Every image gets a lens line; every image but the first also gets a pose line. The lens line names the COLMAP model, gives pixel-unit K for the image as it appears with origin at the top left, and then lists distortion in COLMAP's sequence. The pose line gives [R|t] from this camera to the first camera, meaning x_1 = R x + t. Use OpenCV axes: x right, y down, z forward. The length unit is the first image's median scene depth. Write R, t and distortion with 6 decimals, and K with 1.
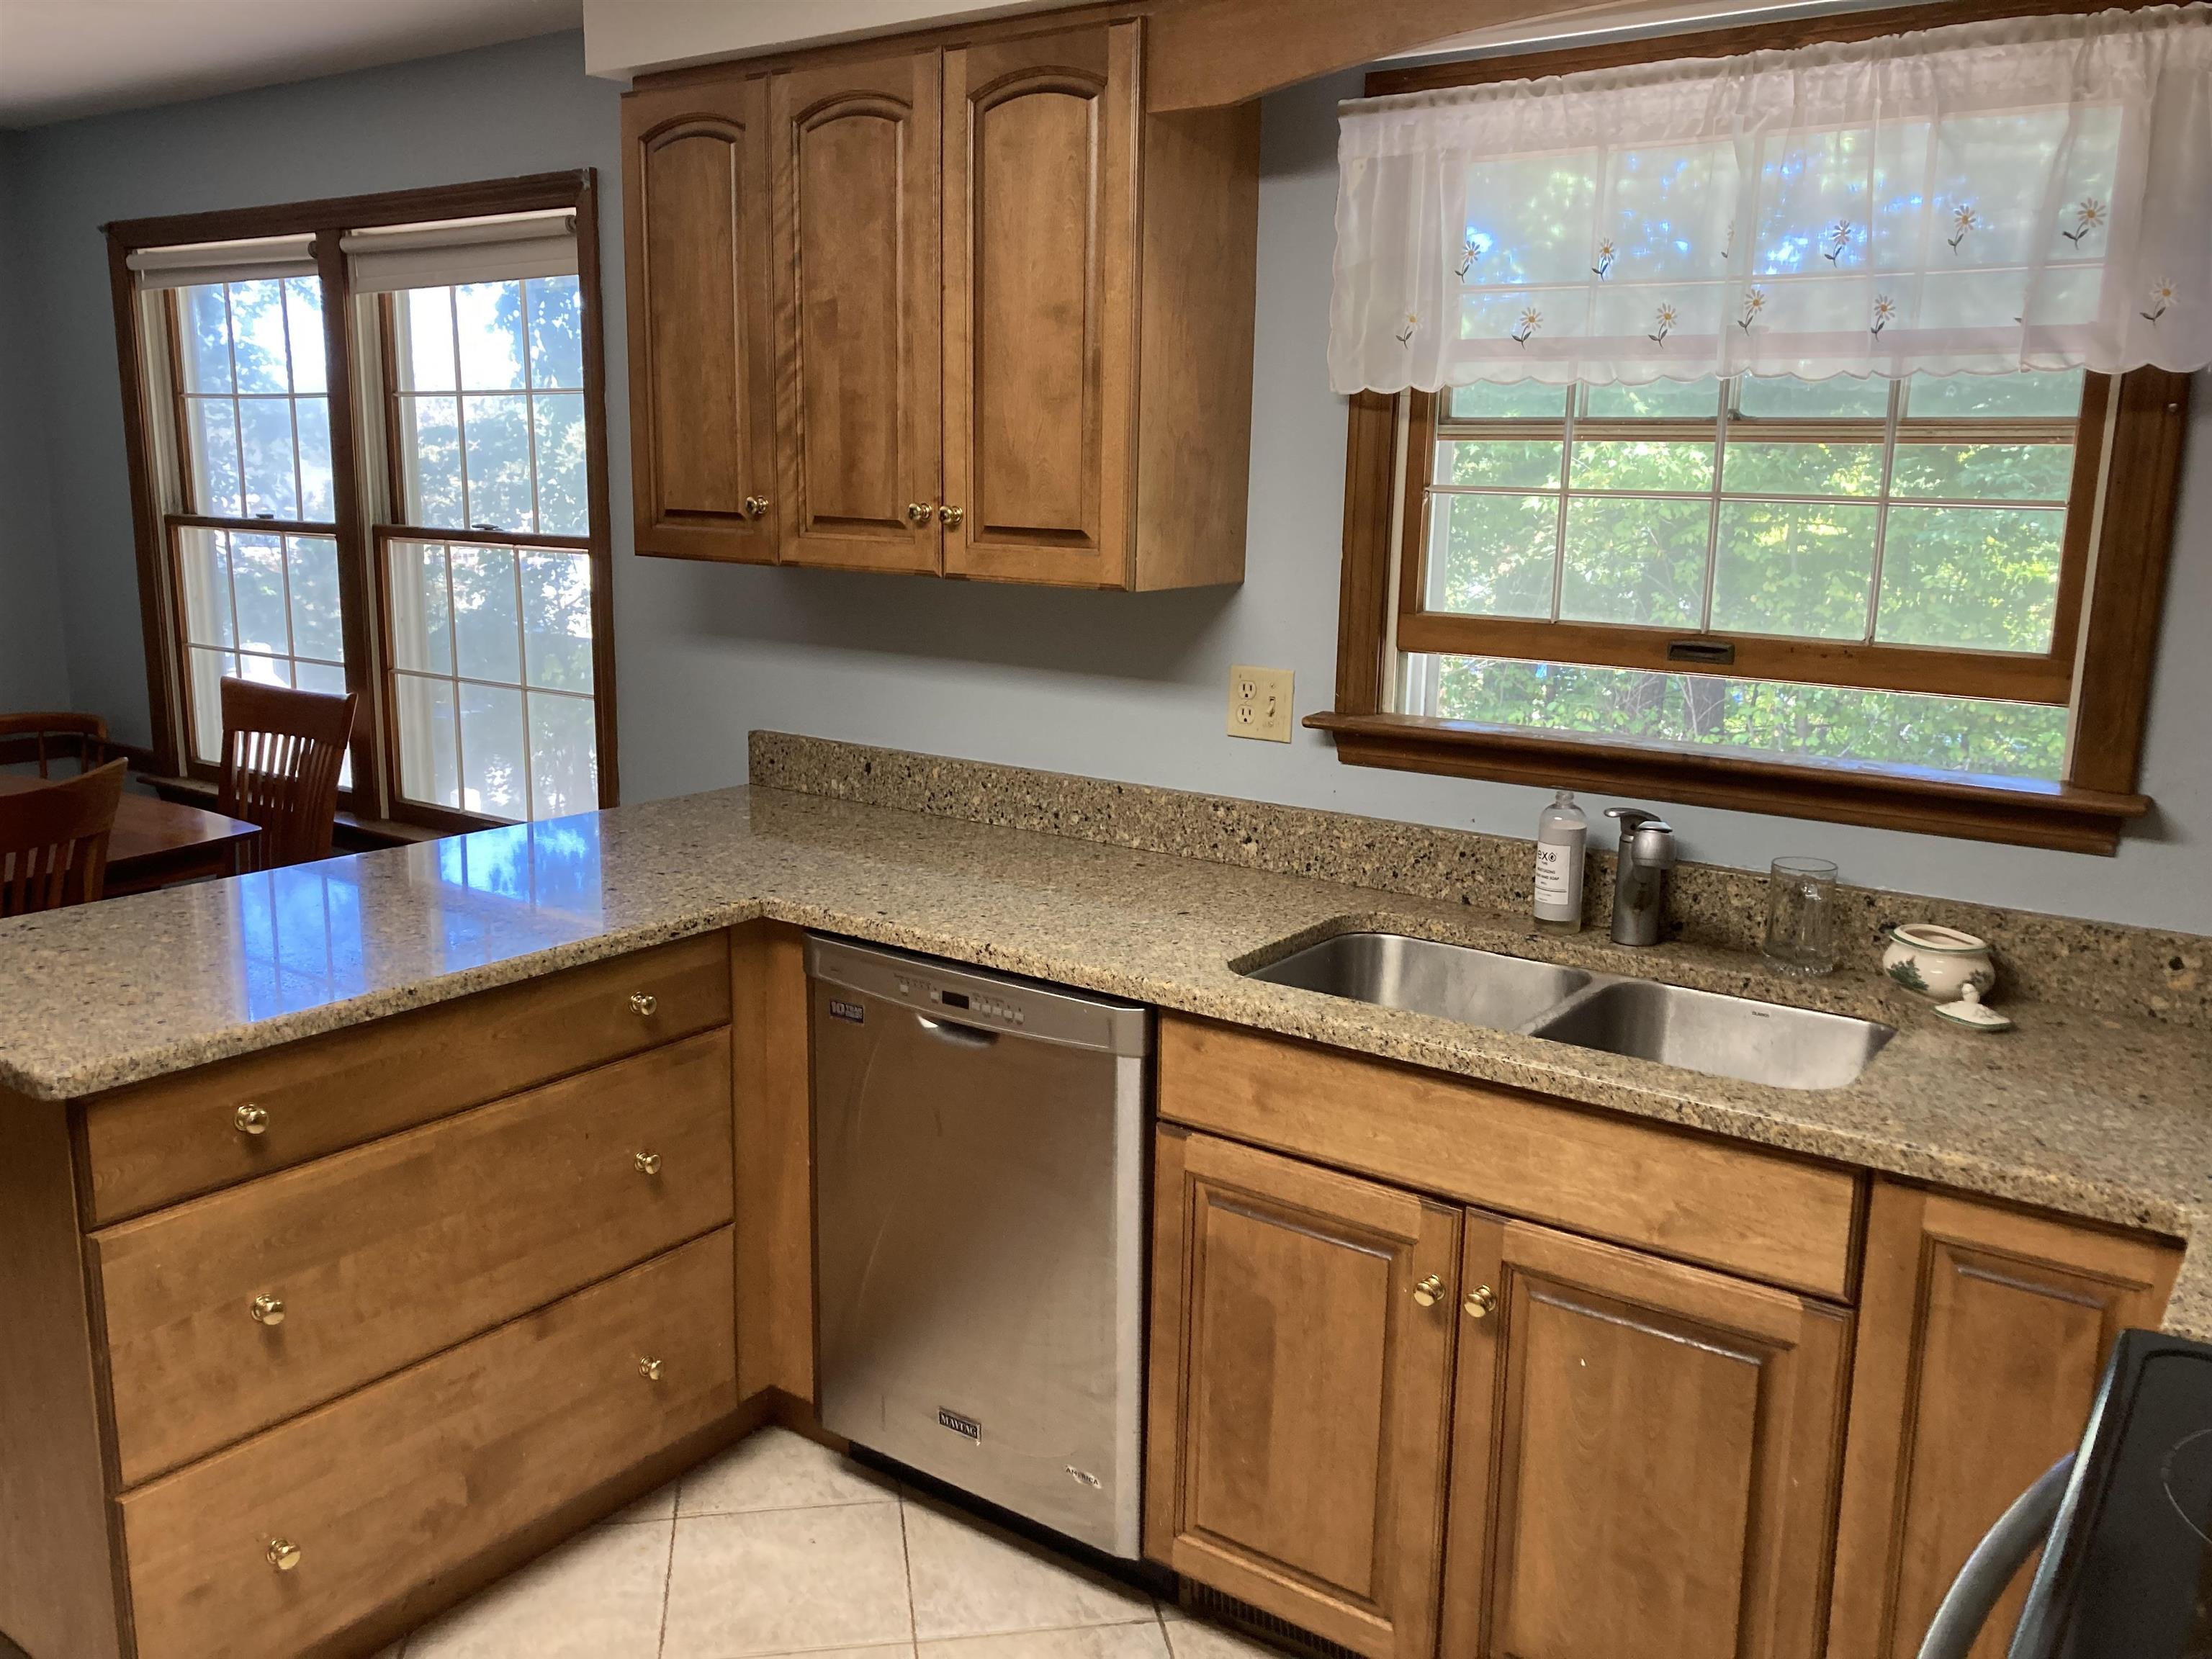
lens RADIAL K [[1826.4, 0, 1106.0], [0, 1826.4, 829.5], [0, 0, 1]] dist [0.012634, -0.003738]
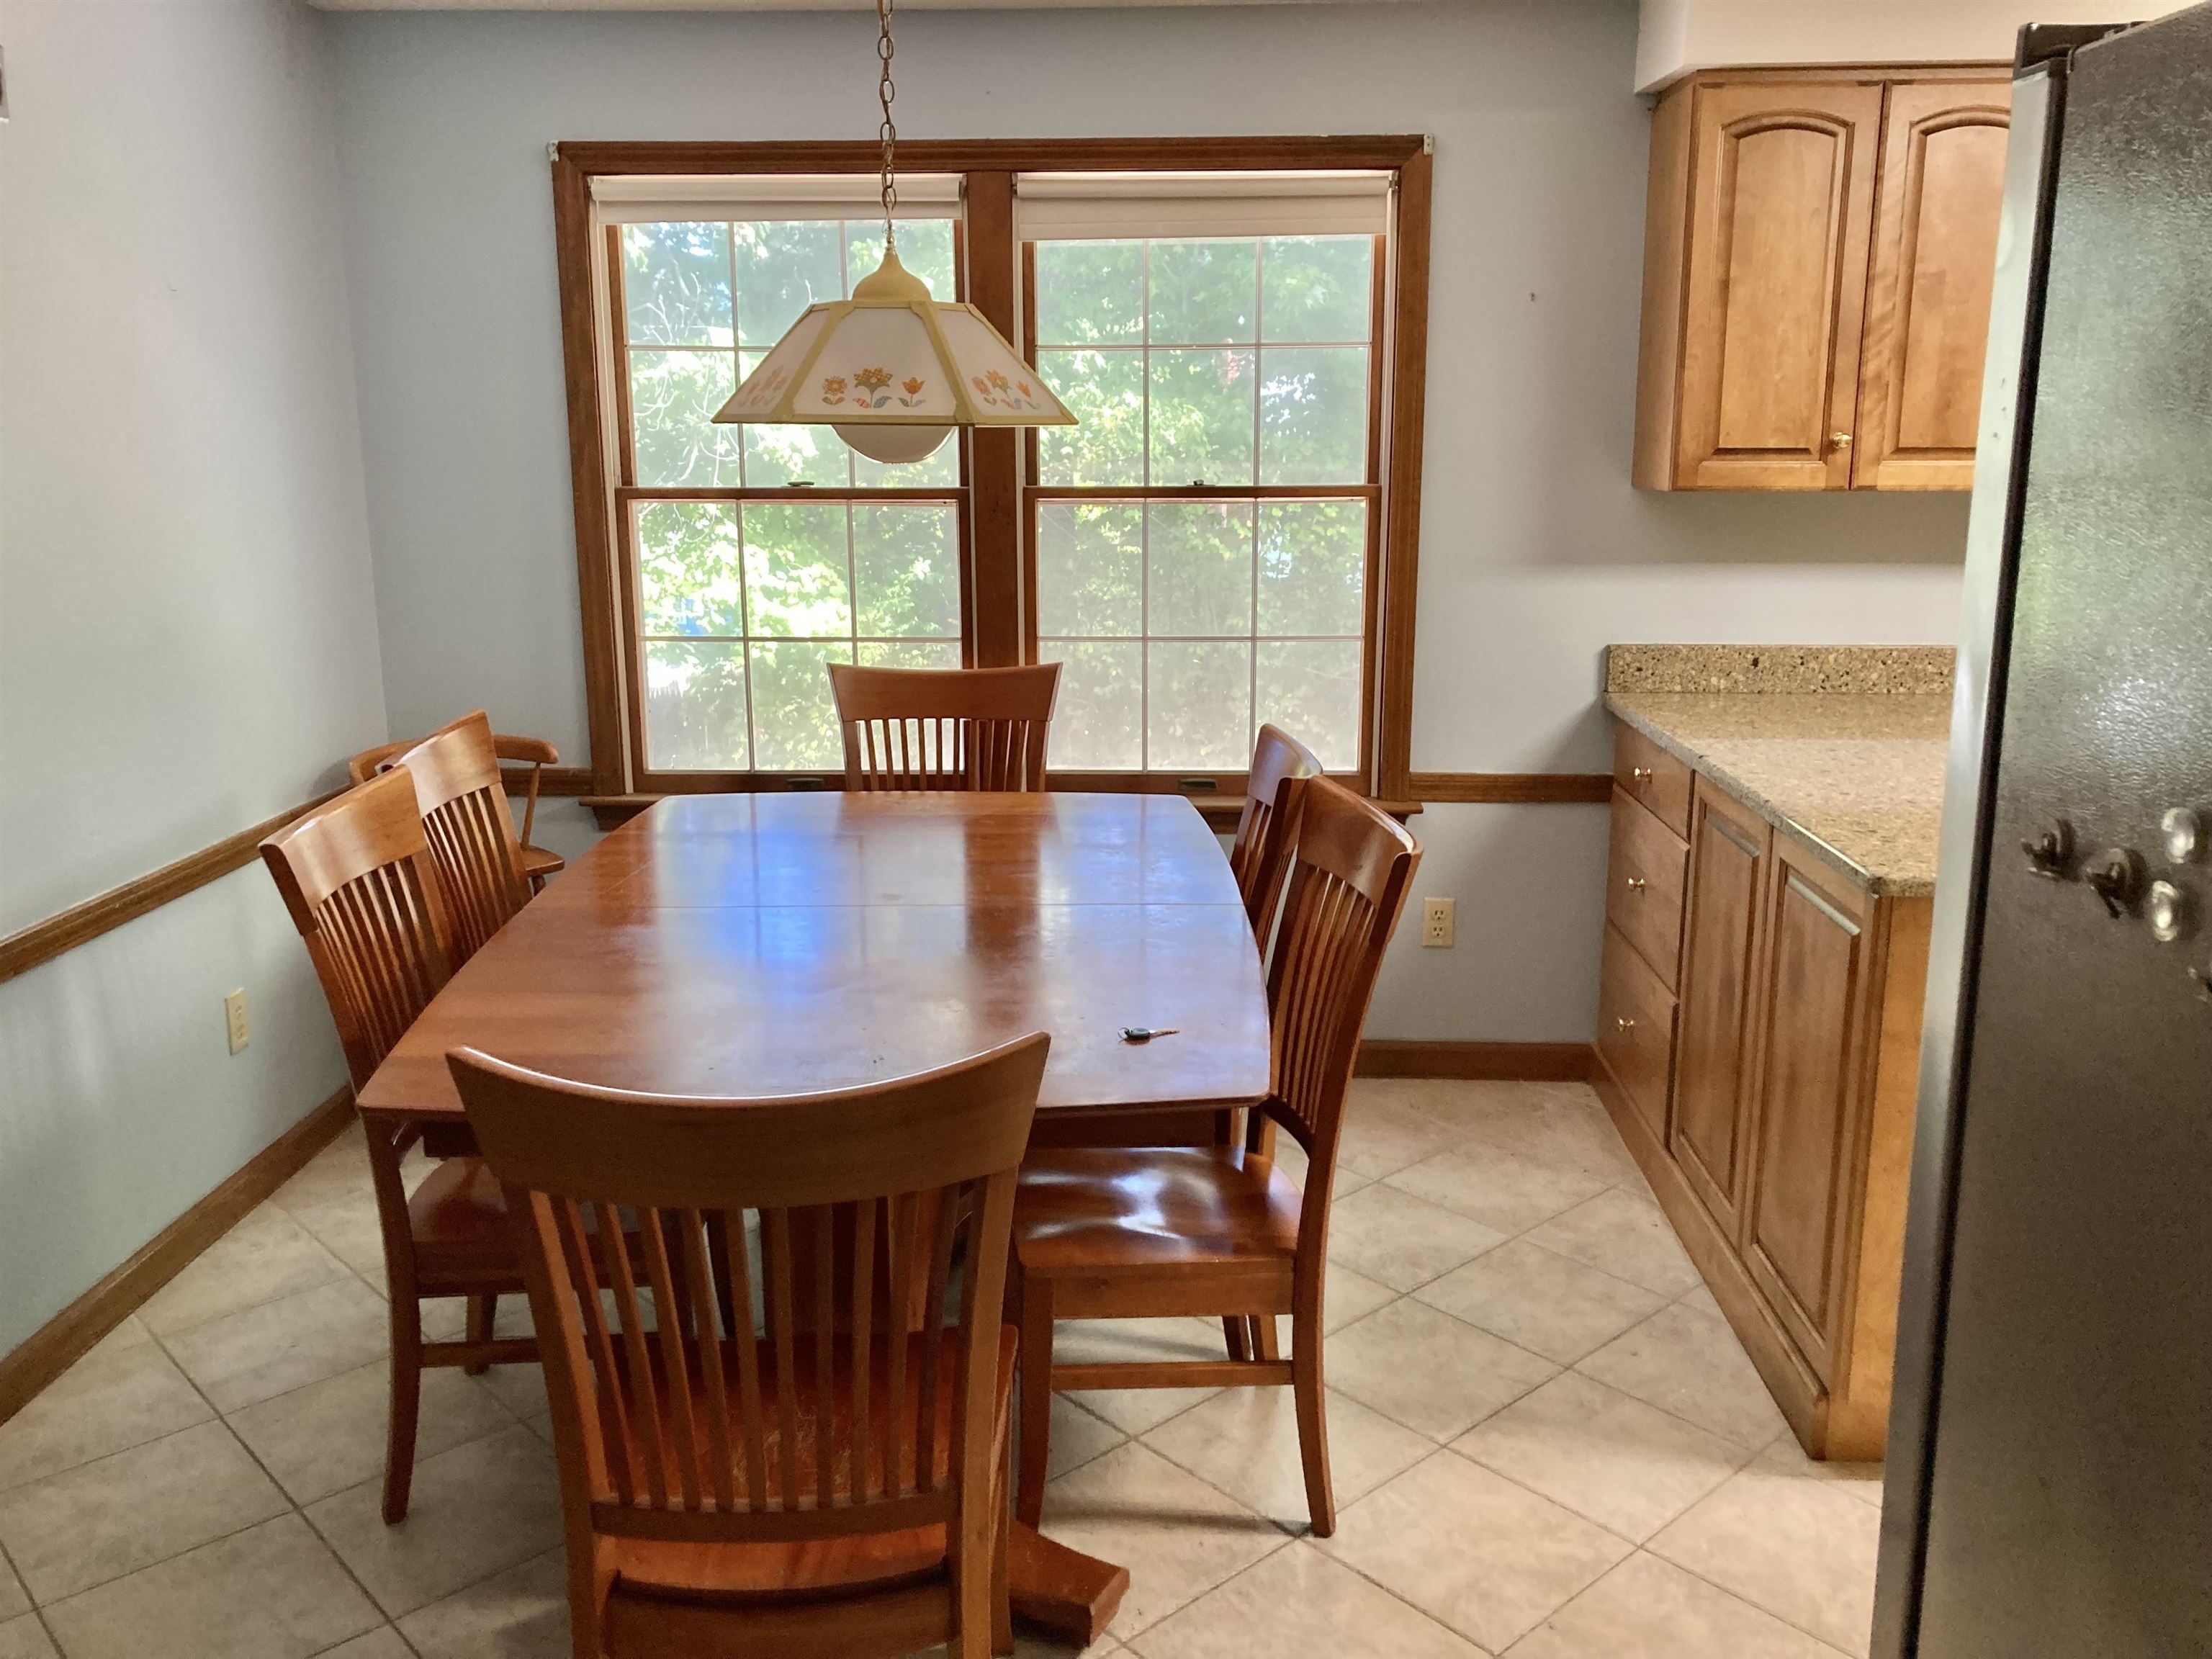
lens RADIAL K [[1815.6, 0, 1106.0], [0, 1815.6, 829.5], [0, 0, 1]] dist [-0.005240, -0.002091]
pose [[0.830615, -0.143851, 0.537945, -1.285612], [0.127449, 0.989524, 0.067819, -0.068213], [-0.542065, 0.012229, 0.840247, 0.268035]]
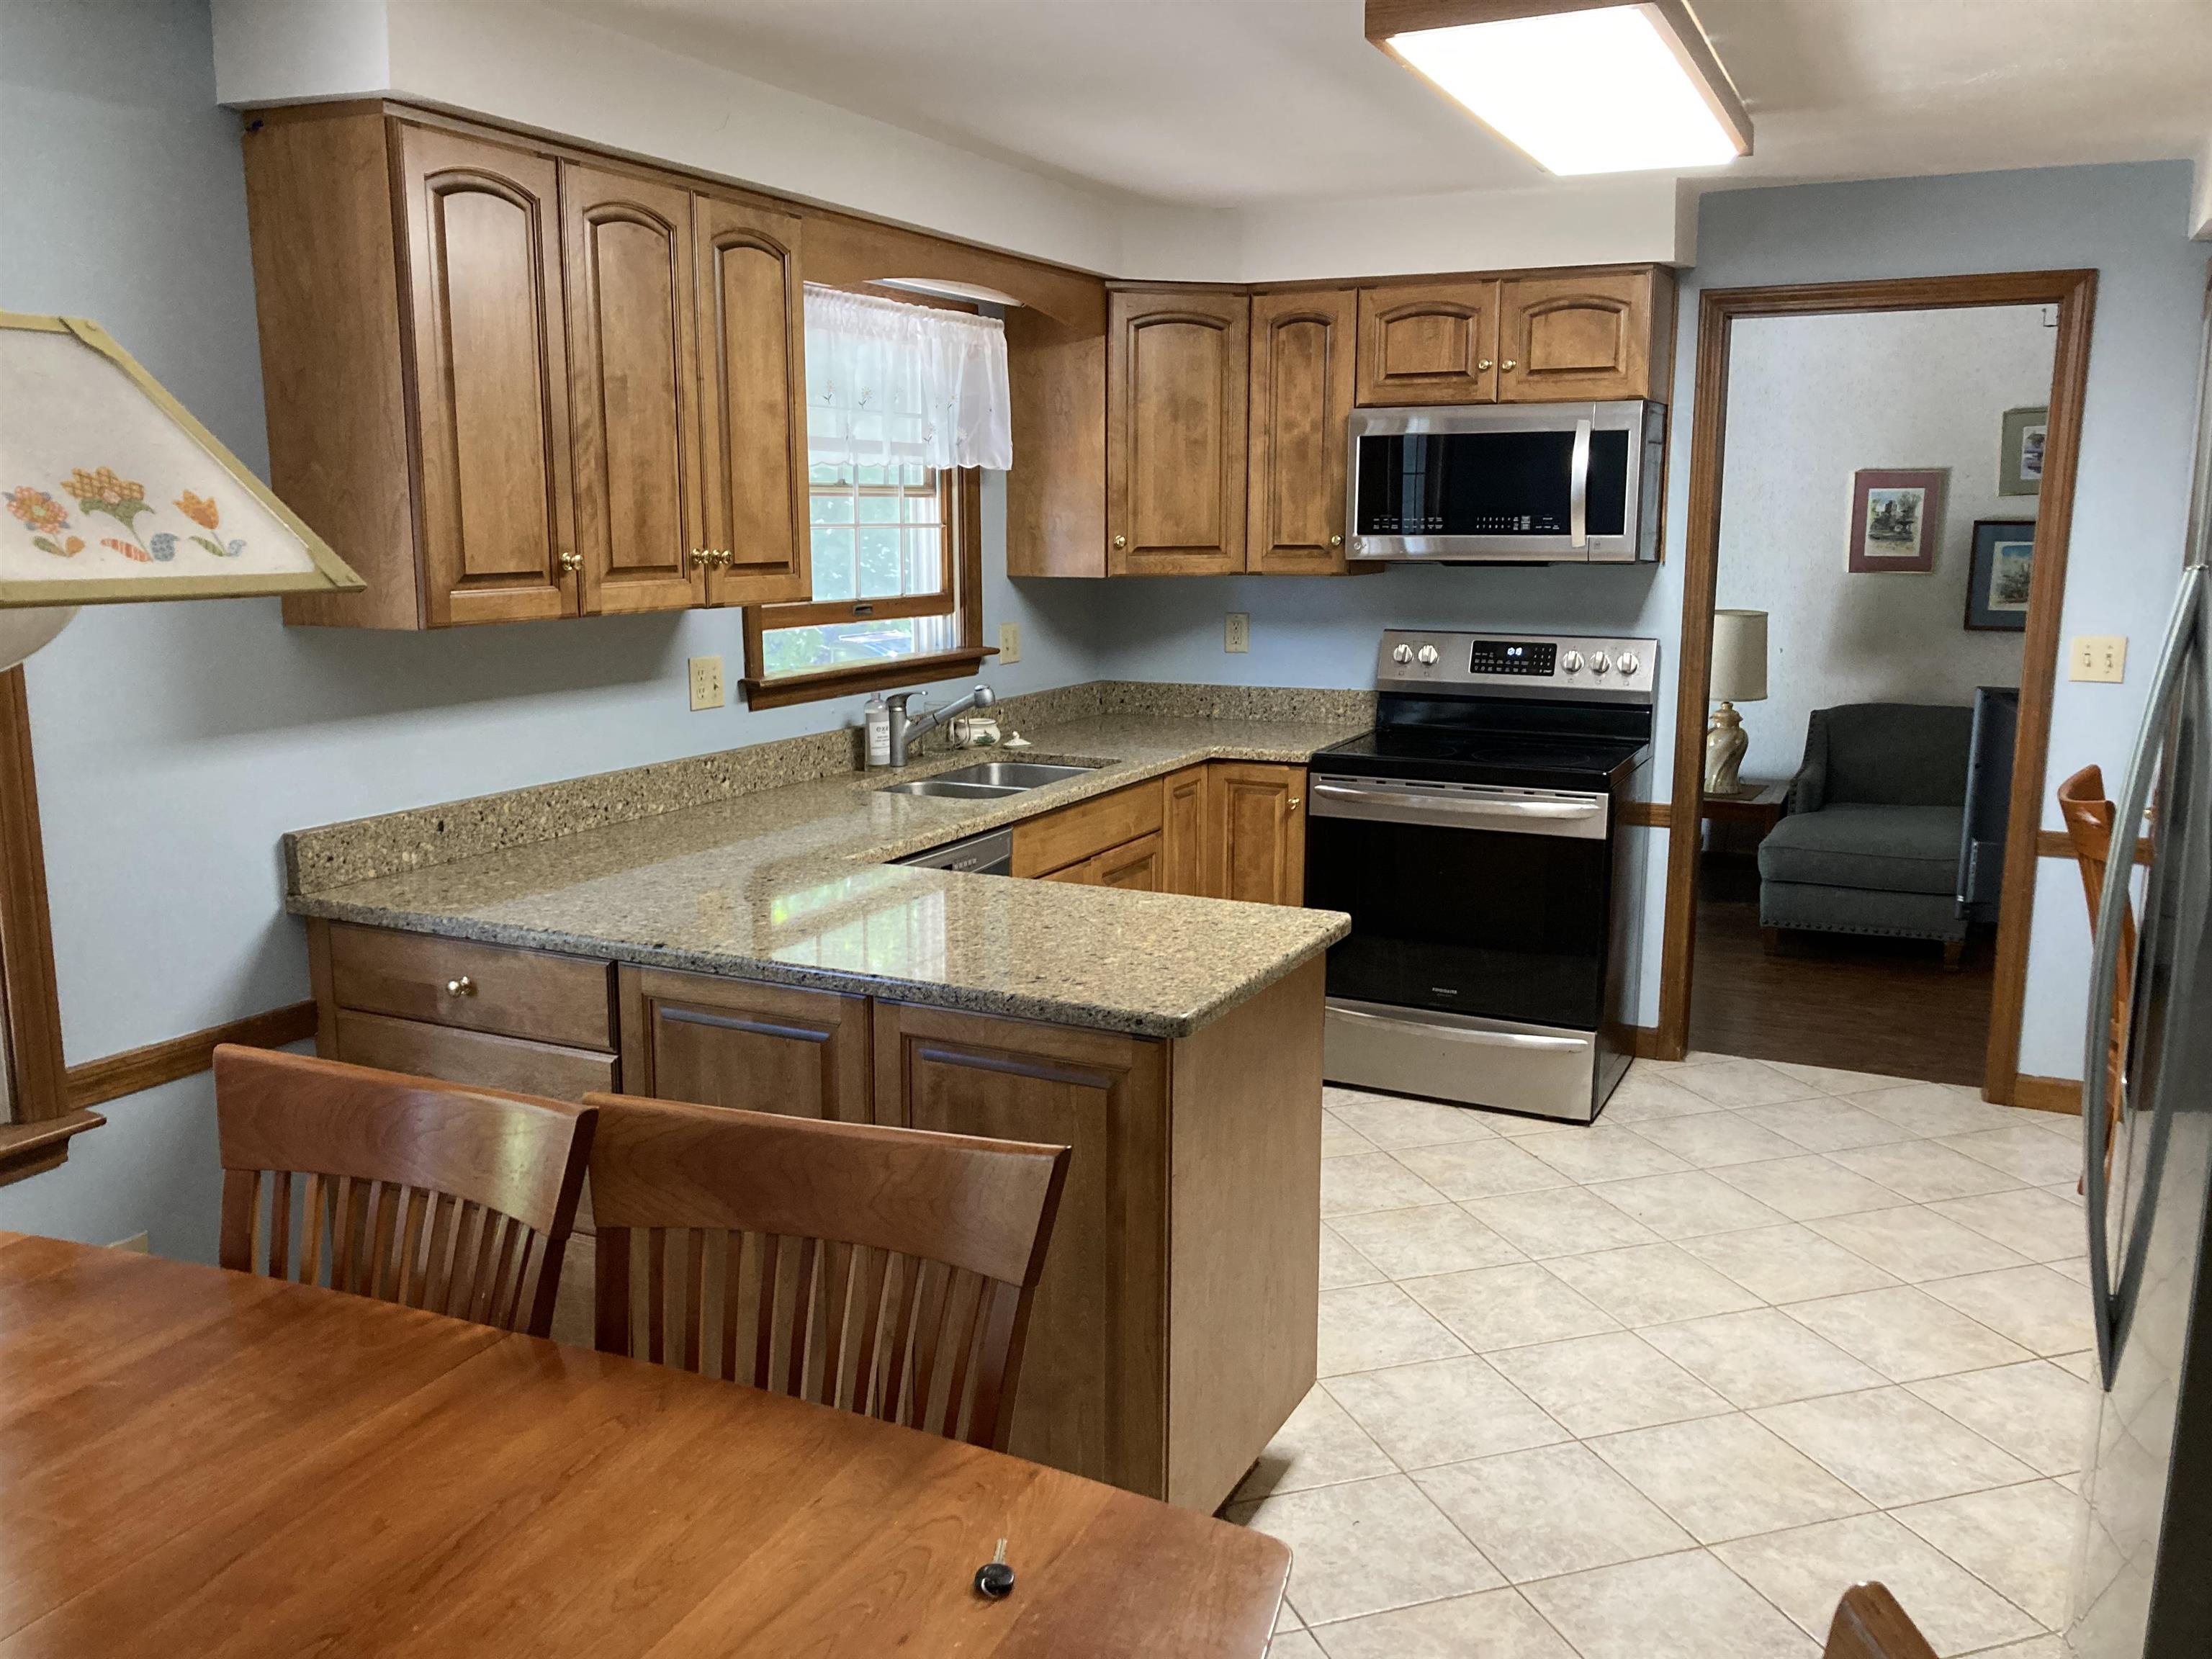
lens RADIAL K [[1826.4, 0, 1106.0], [0, 1826.4, 829.5], [0, 0, 1]] dist [0.012634, -0.003738]
pose [[-0.180008, -0.190047, 0.965132, -1.301201], [0.187943, 0.956439, 0.223389, -0.210063], [-0.965544, 0.221602, -0.136448, 0.893516]]
